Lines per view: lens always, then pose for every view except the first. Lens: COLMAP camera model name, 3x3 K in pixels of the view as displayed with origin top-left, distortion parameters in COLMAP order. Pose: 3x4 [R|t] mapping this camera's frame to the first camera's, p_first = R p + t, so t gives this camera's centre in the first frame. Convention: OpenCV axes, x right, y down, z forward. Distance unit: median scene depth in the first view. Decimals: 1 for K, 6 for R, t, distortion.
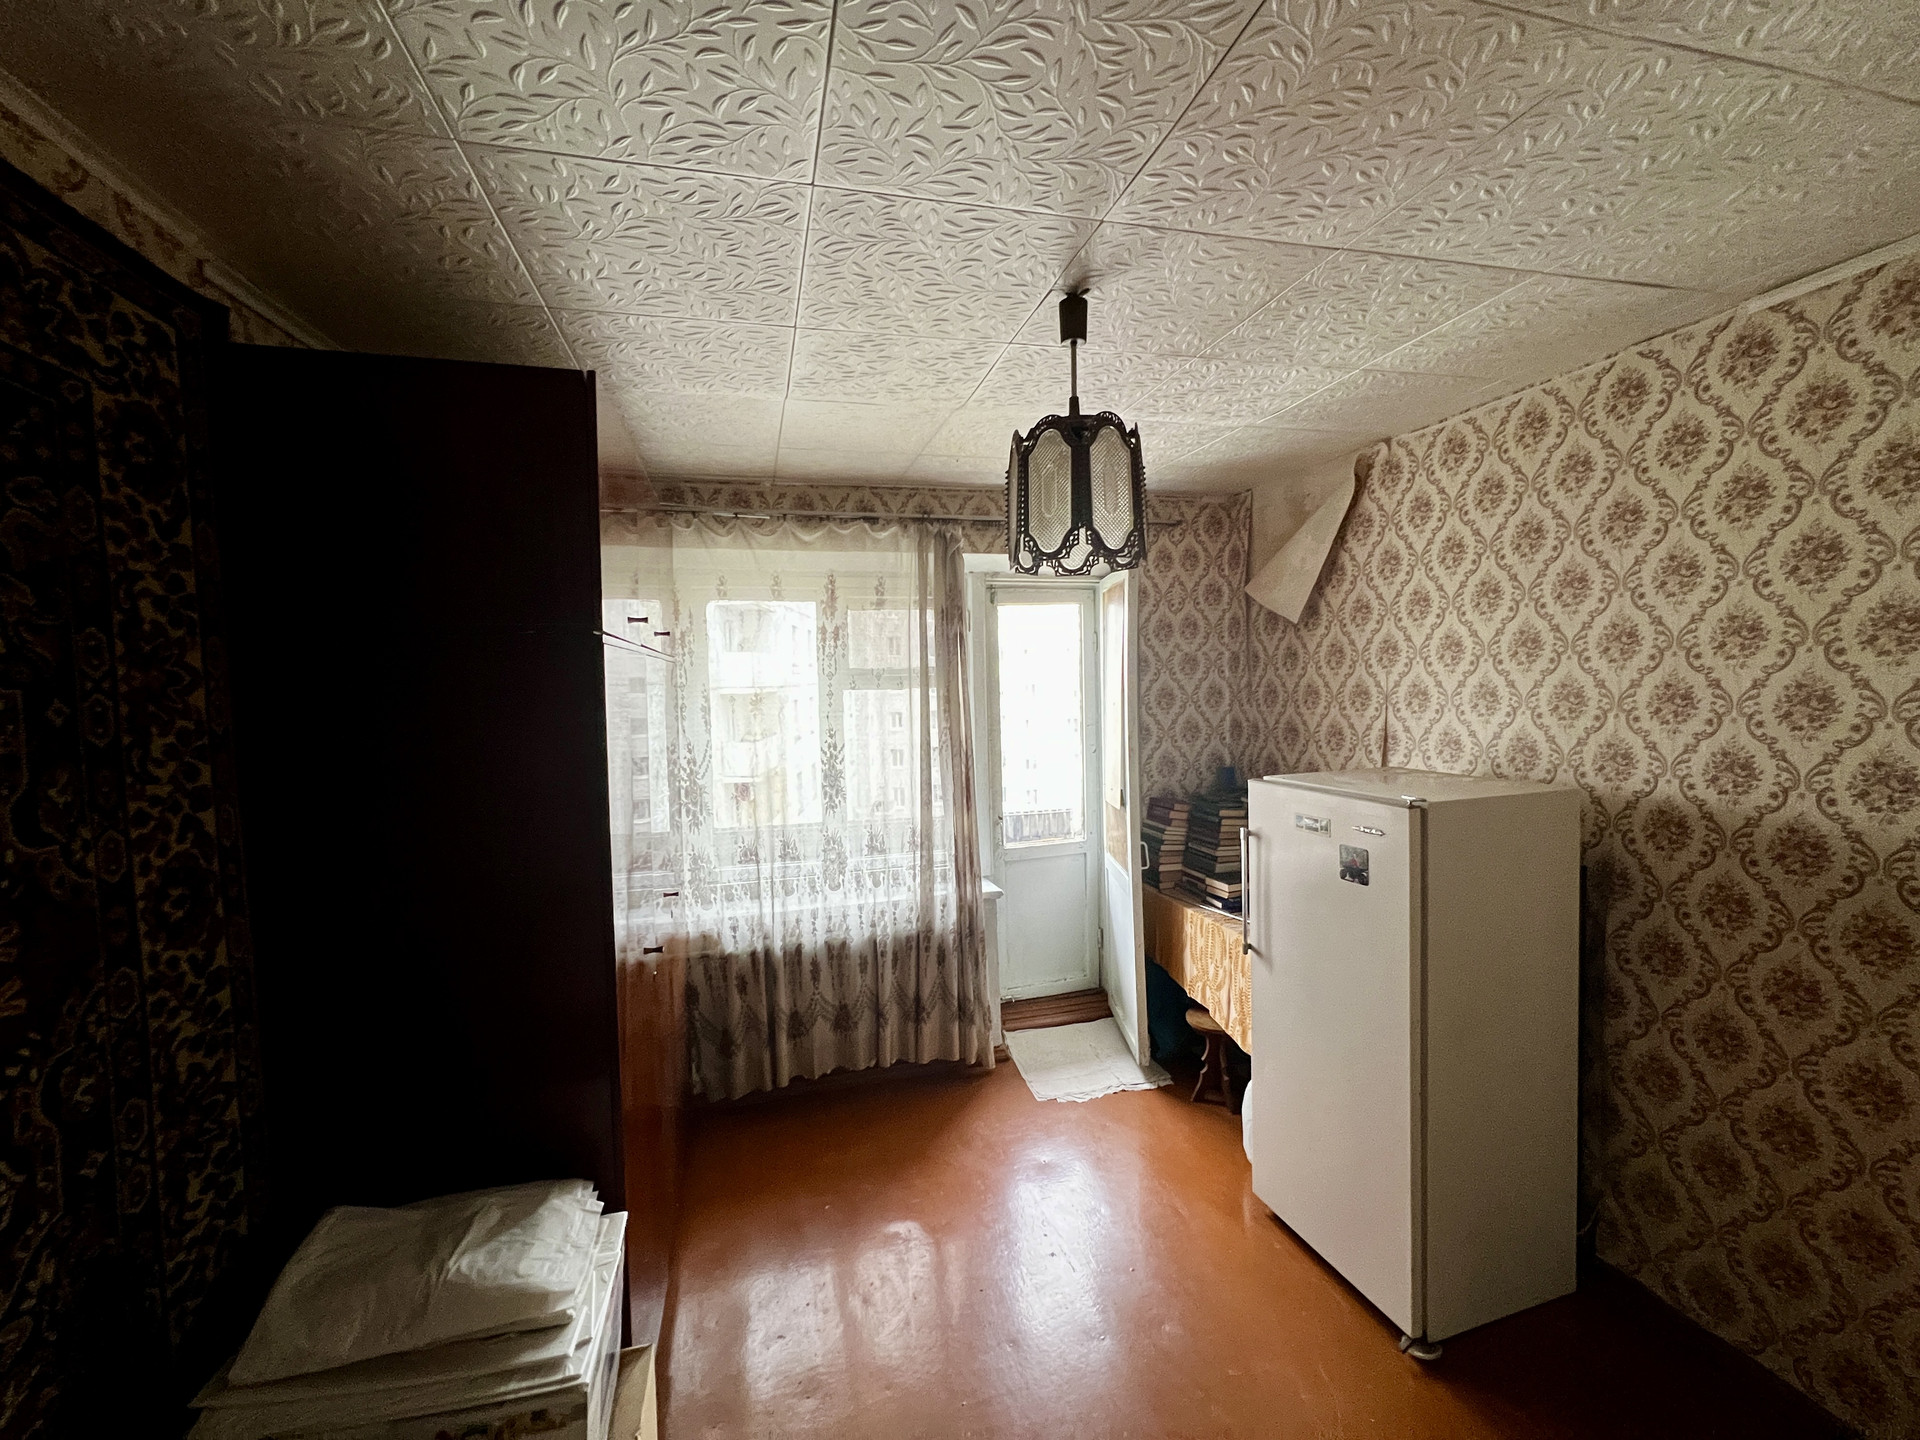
lens RADIAL K [[765.8, 0, 948.4], [0, 765.8, 717.3], [0, 0, 1]] dist [0.001394, -0.000152]
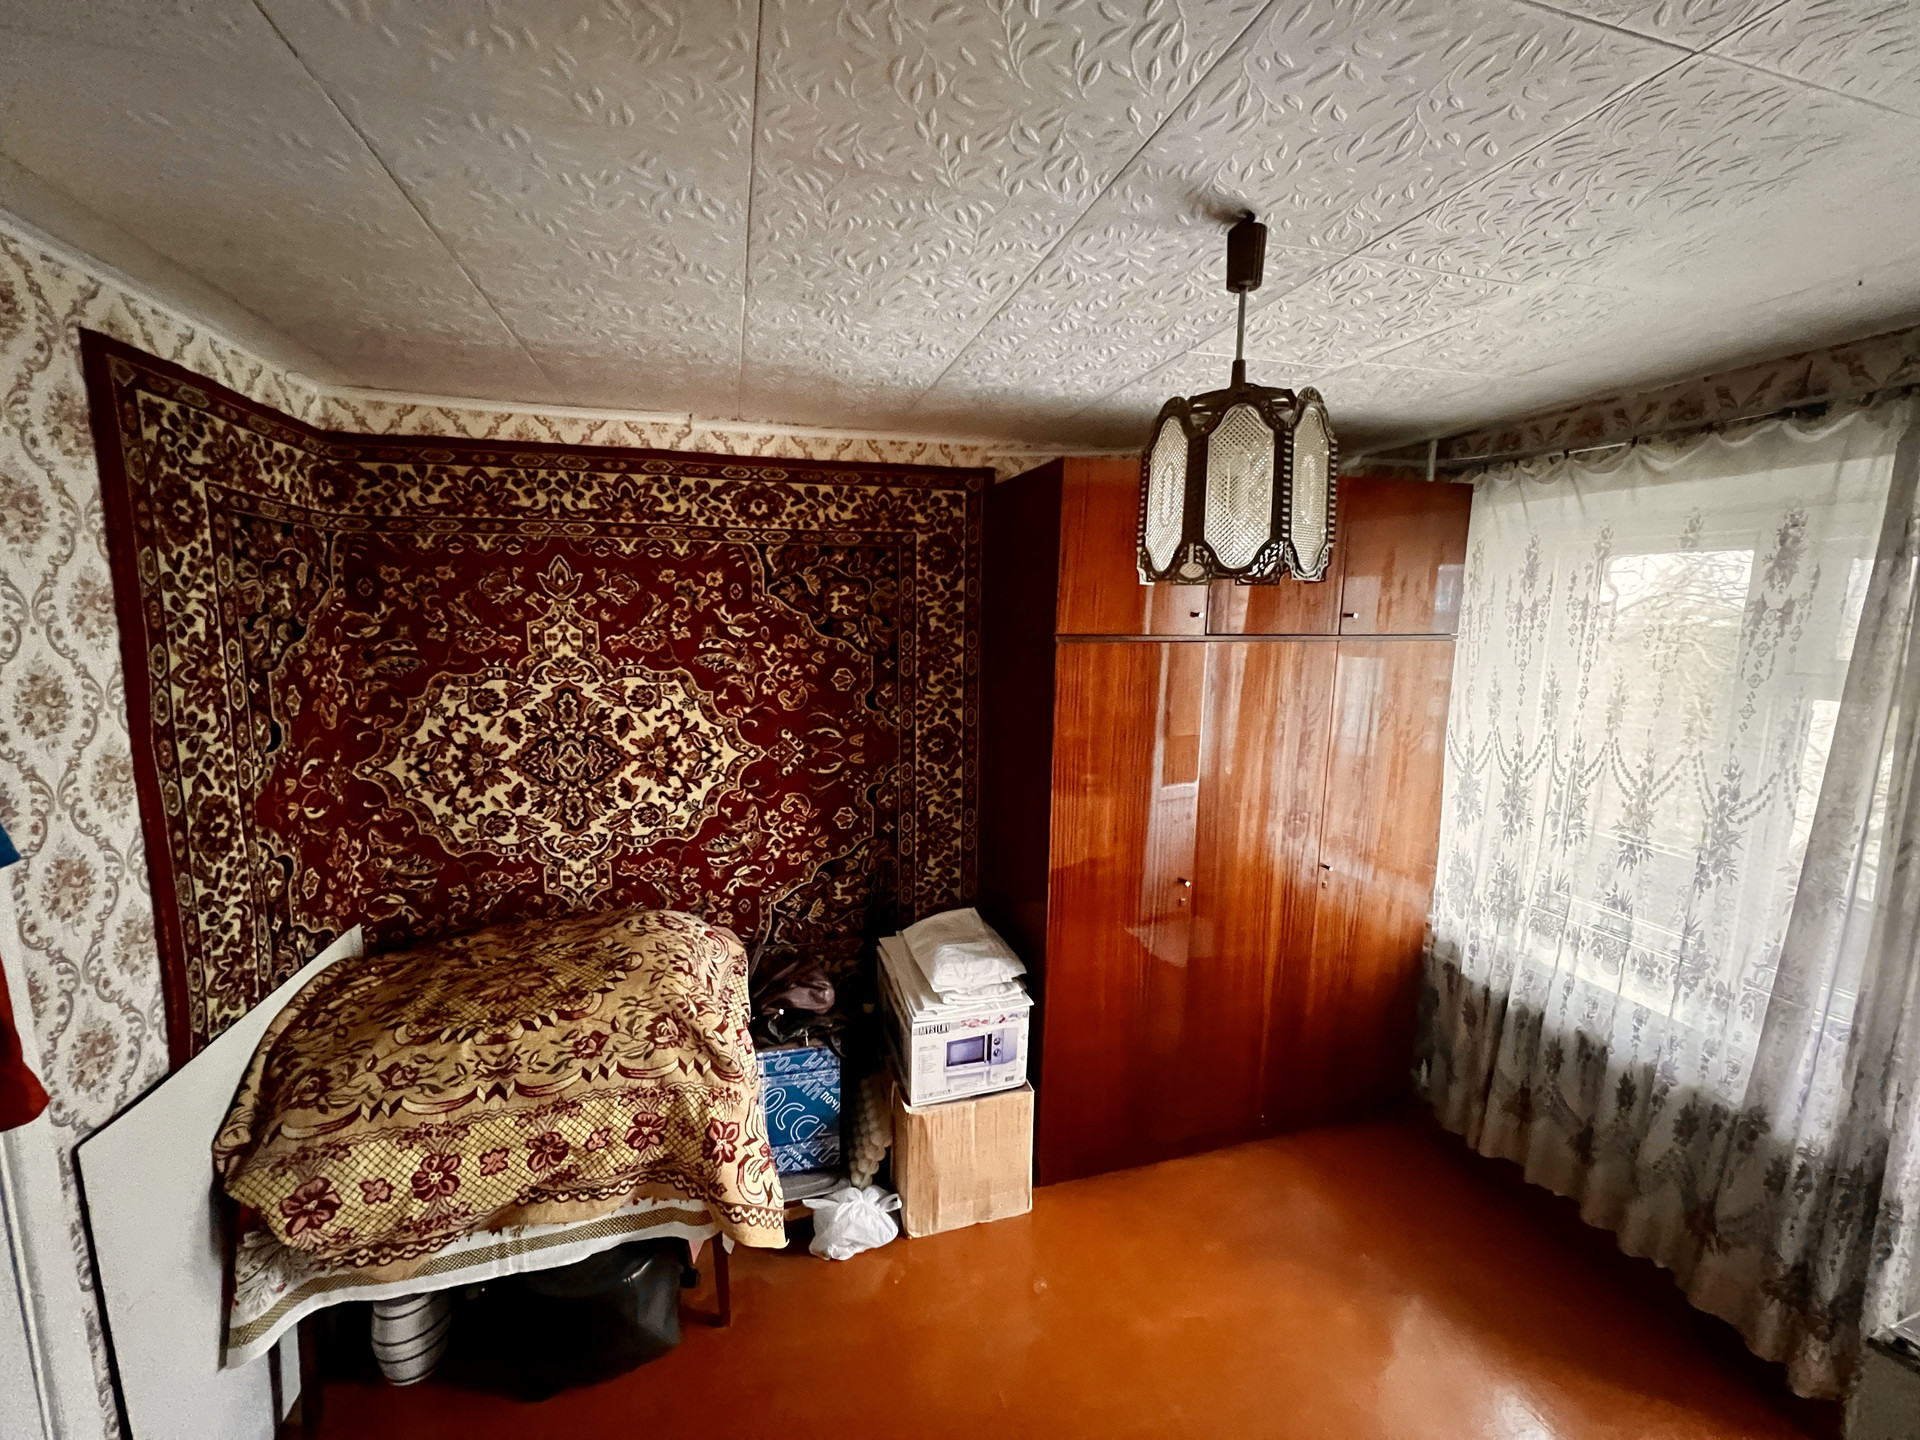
lens RADIAL K [[765.8, 0, 951.8], [0, 765.8, 720.3], [0, 0, 1]] dist [0.001394, -0.000152]
pose [[0.029162, 0.170691, -0.984893, 1.152651], [-0.059902, 0.983840, 0.168735, -0.205987], [0.997778, 0.054077, 0.038916, 0.825097]]
